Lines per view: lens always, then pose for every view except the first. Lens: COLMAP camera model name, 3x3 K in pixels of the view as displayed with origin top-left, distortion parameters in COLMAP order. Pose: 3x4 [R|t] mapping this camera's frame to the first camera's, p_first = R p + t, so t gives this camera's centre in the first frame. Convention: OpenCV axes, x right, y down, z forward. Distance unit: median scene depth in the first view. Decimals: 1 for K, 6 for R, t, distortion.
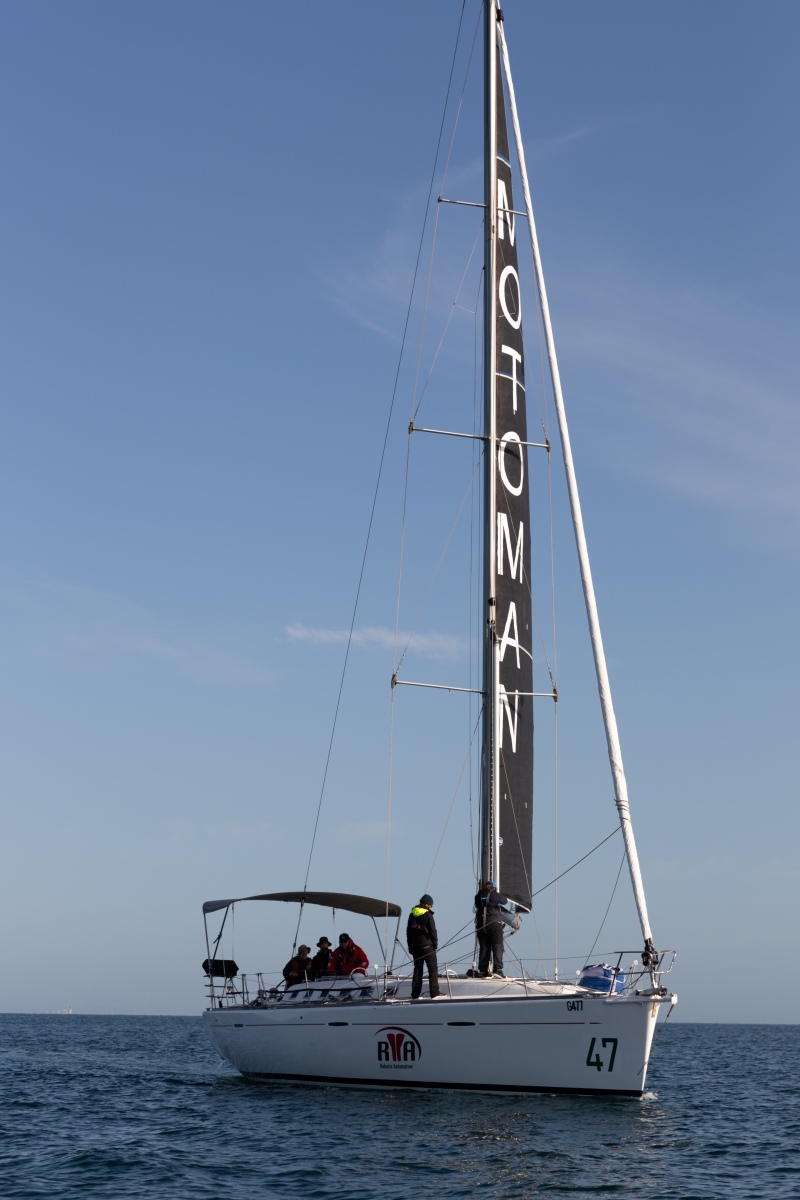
lens RADIAL K [[2364.2, 0, 400.0], [0, 2364.2, 600.0], [0, 0, 1]] dist [-0.006029, -0.045592]
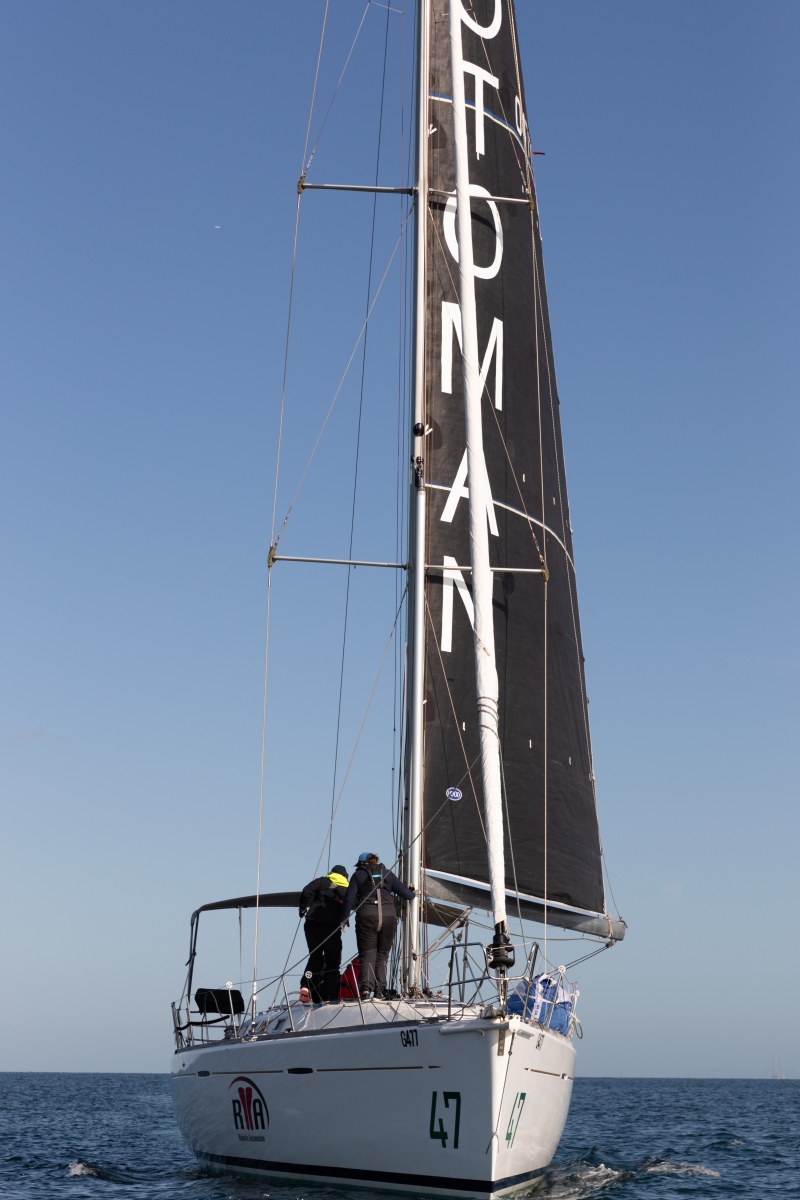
lens RADIAL K [[2364.2, 0, 400.0], [0, 2364.2, 600.0], [0, 0, 1]] dist [-0.006029, -0.045592]
pose [[0.950618, -0.061987, -0.304110, 0.245714], [0.052448, 0.997844, -0.039445, 0.078371], [0.305899, 0.021547, 0.951820, 0.395430]]
